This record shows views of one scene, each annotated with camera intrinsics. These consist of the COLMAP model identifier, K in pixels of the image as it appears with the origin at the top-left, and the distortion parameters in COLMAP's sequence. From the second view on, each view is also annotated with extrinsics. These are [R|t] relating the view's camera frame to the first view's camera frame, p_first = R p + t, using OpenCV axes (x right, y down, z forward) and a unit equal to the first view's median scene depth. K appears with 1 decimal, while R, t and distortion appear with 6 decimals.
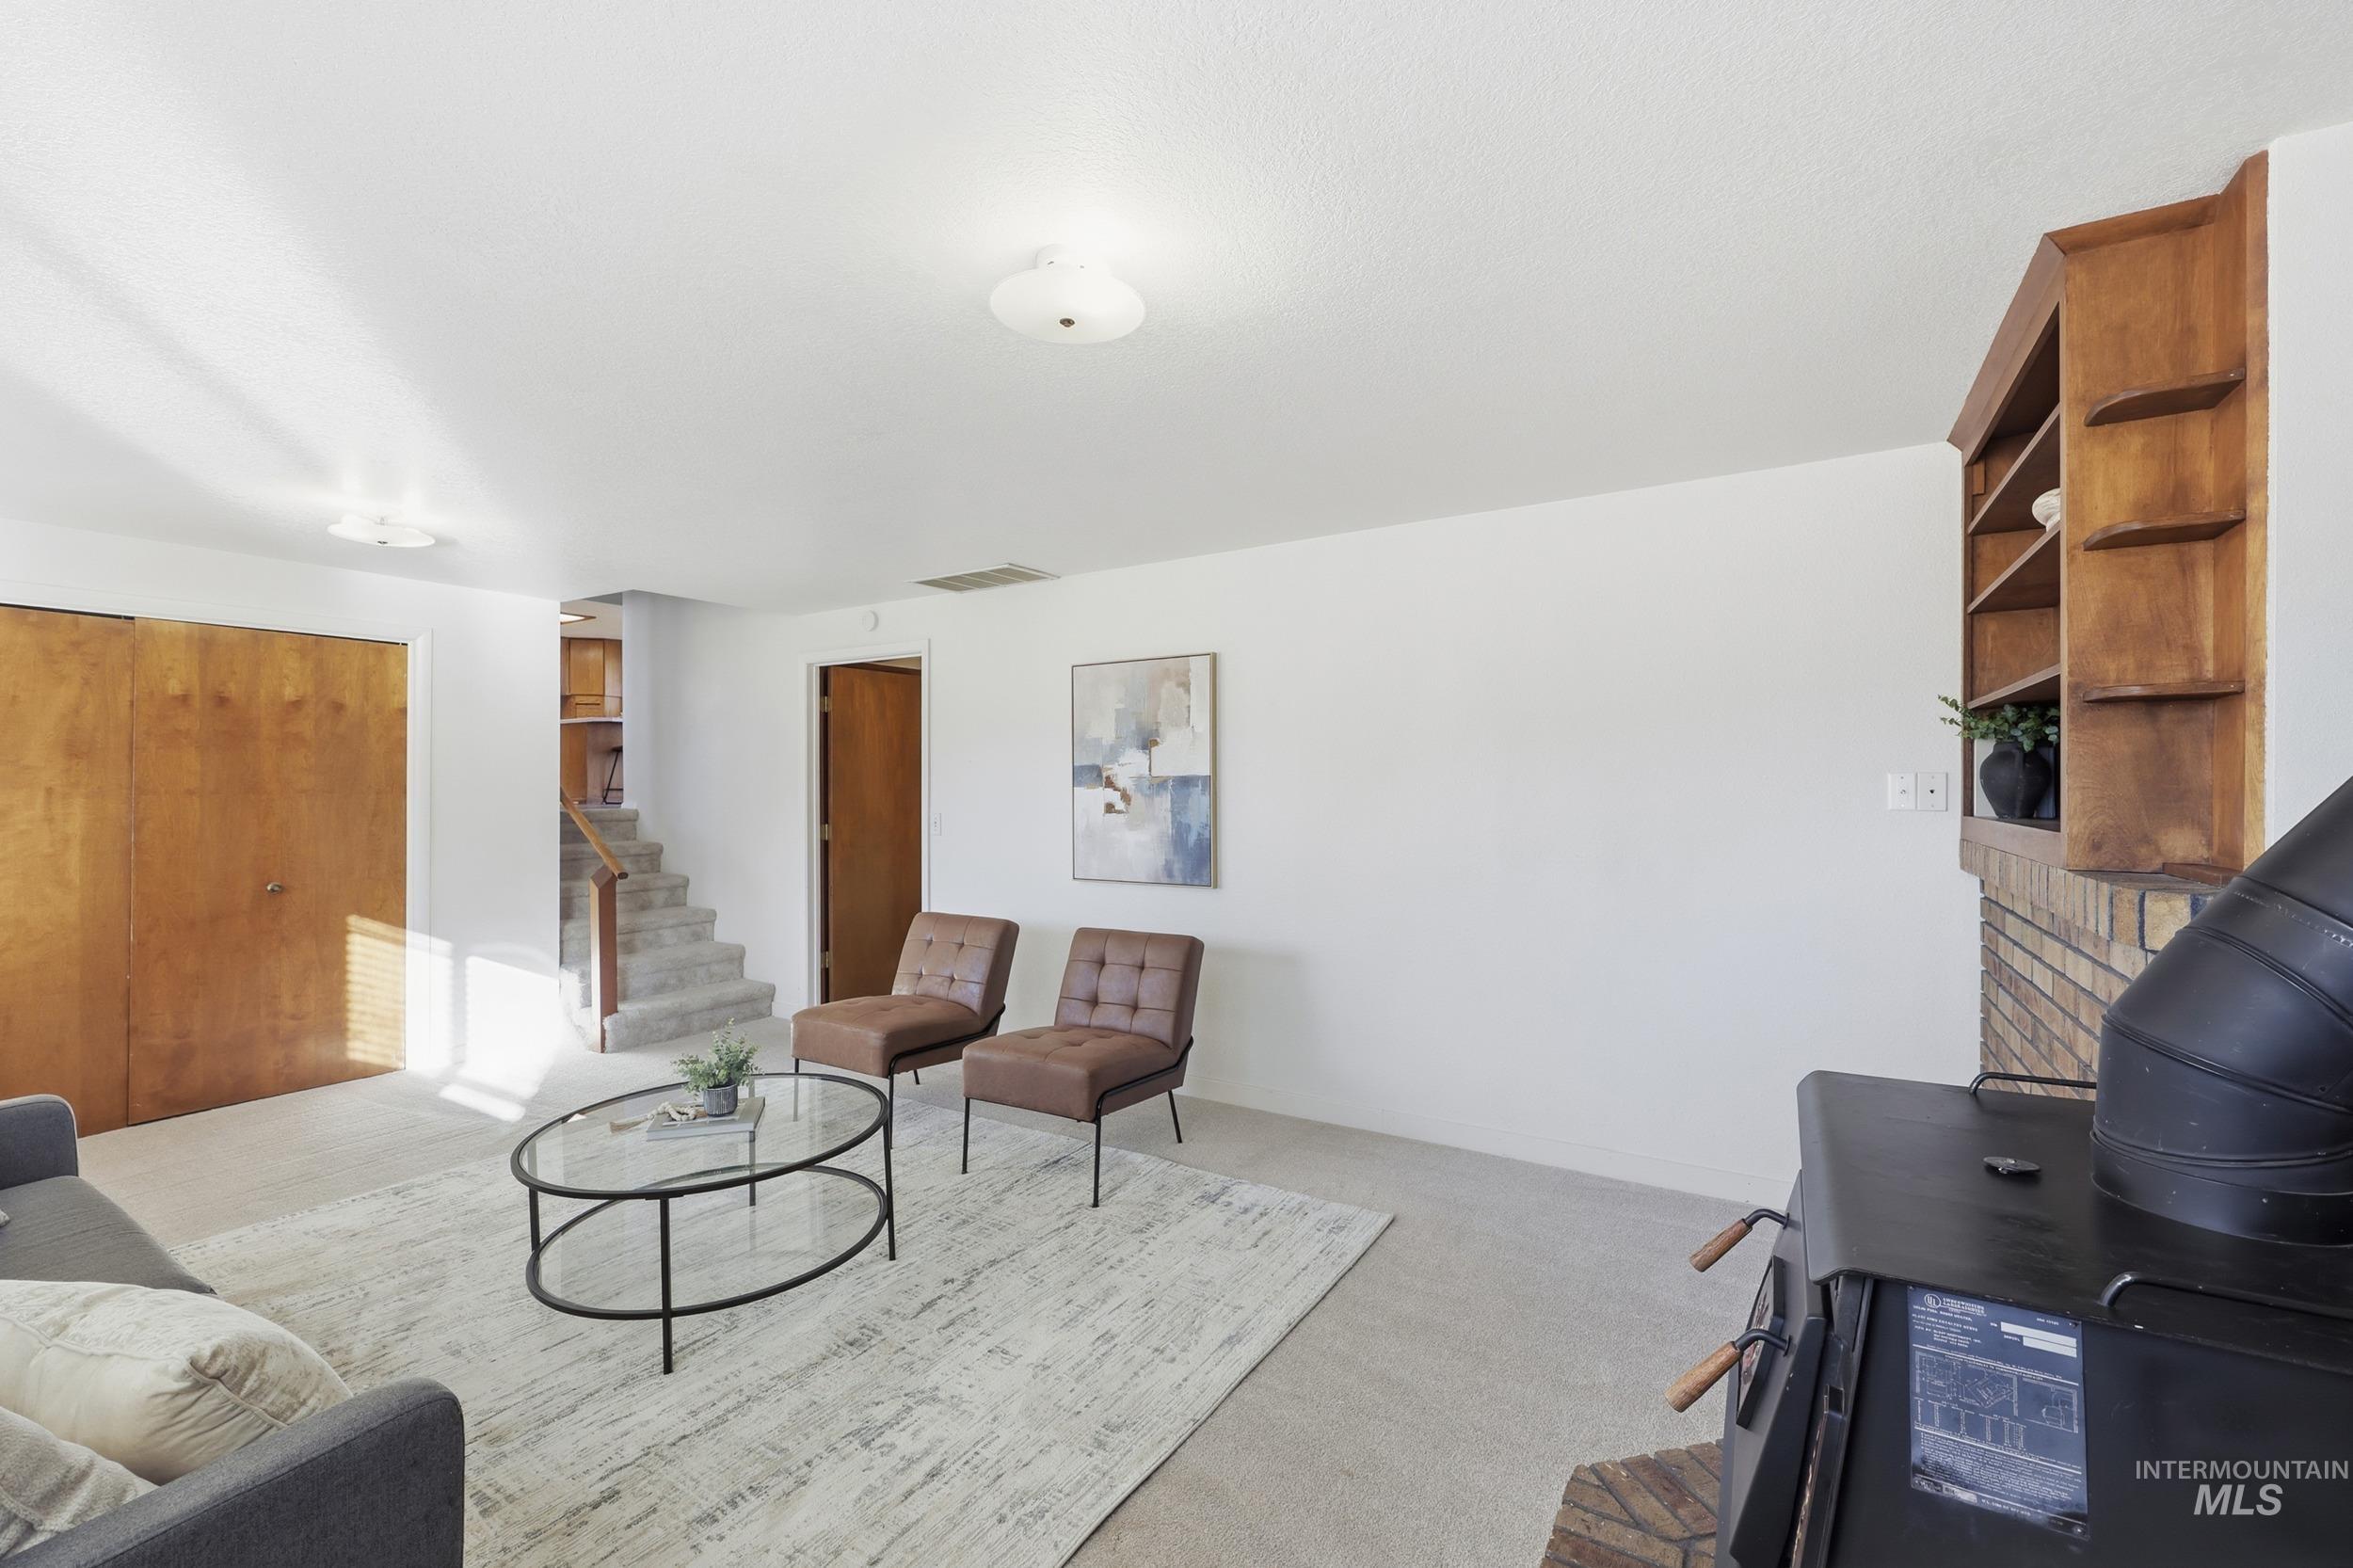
lens RADIAL K [[944.9, 0, 1173.5], [0, 944.9, 779.3], [0, 0, 1]] dist [0.000997, -0.000138]
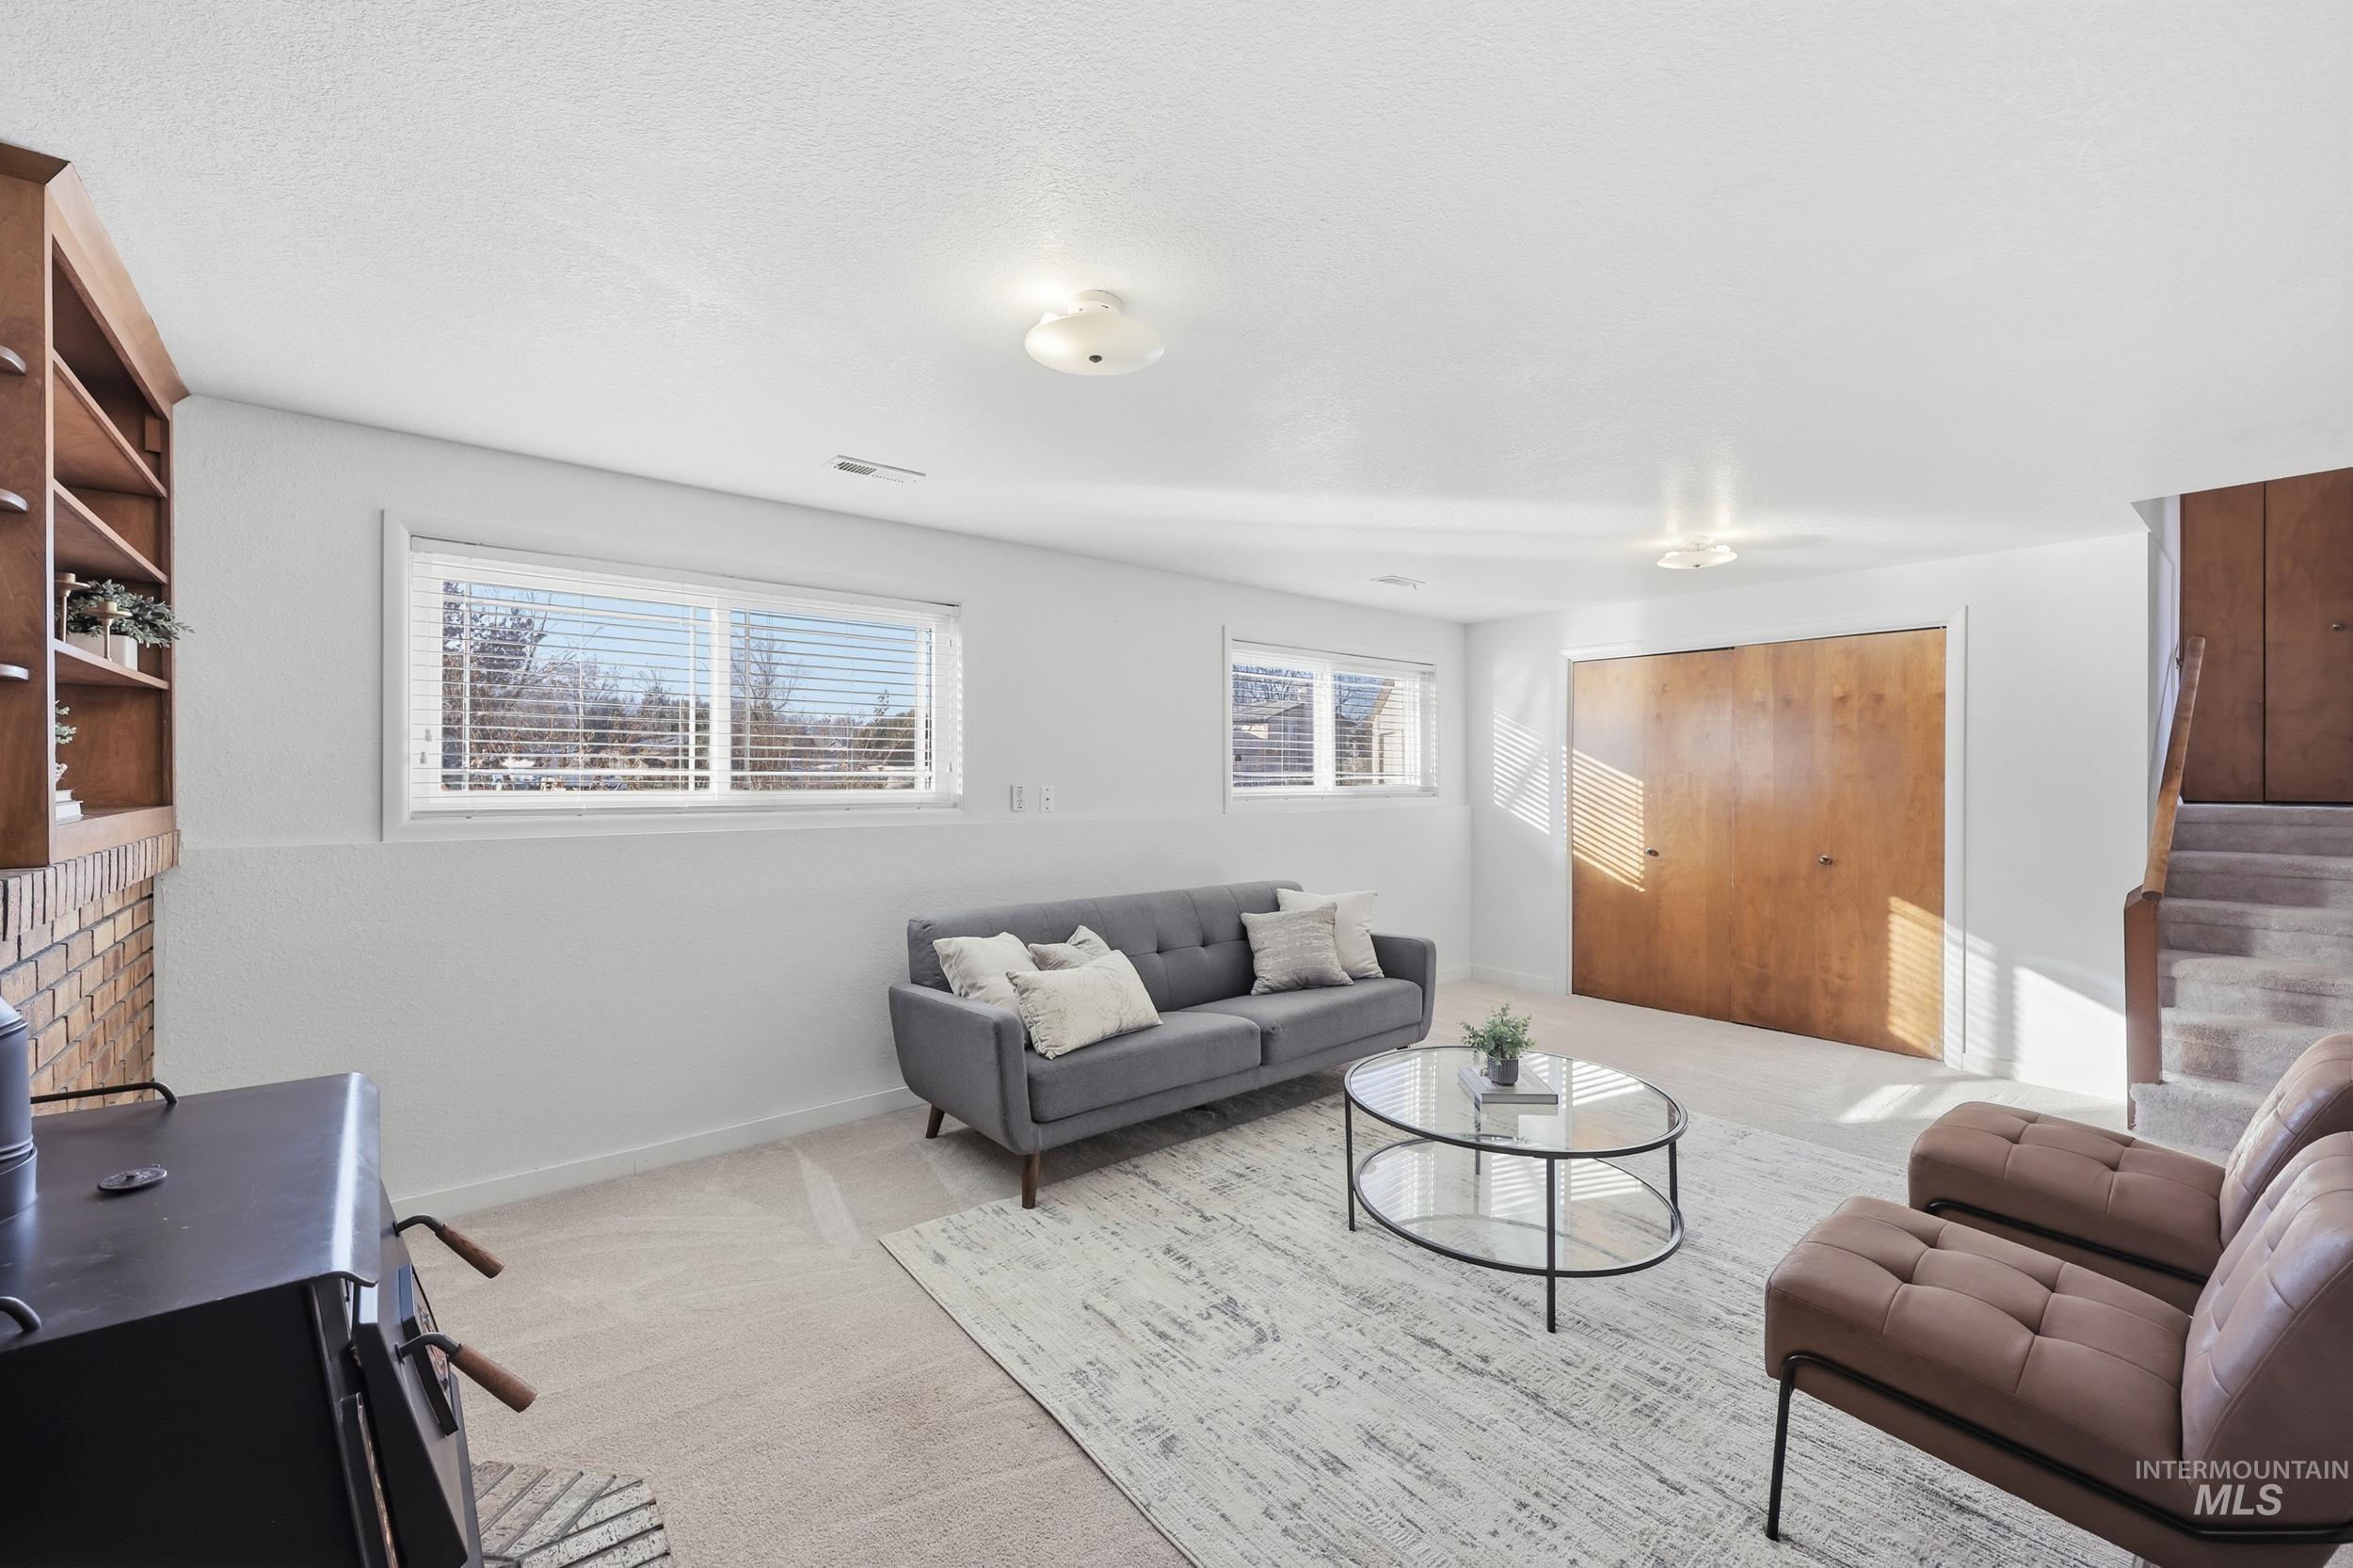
lens RADIAL K [[975.9, 0, 1214.0], [0, 975.9, 783.6], [0, 0, 1]] dist [0.000905, 0.000021]
pose [[-0.292194, 0.011228, -0.956293, 0.412896], [0.005576, 0.999934, 0.010036, 0.004978], [0.956343, -0.002400, -0.292238, 0.641714]]
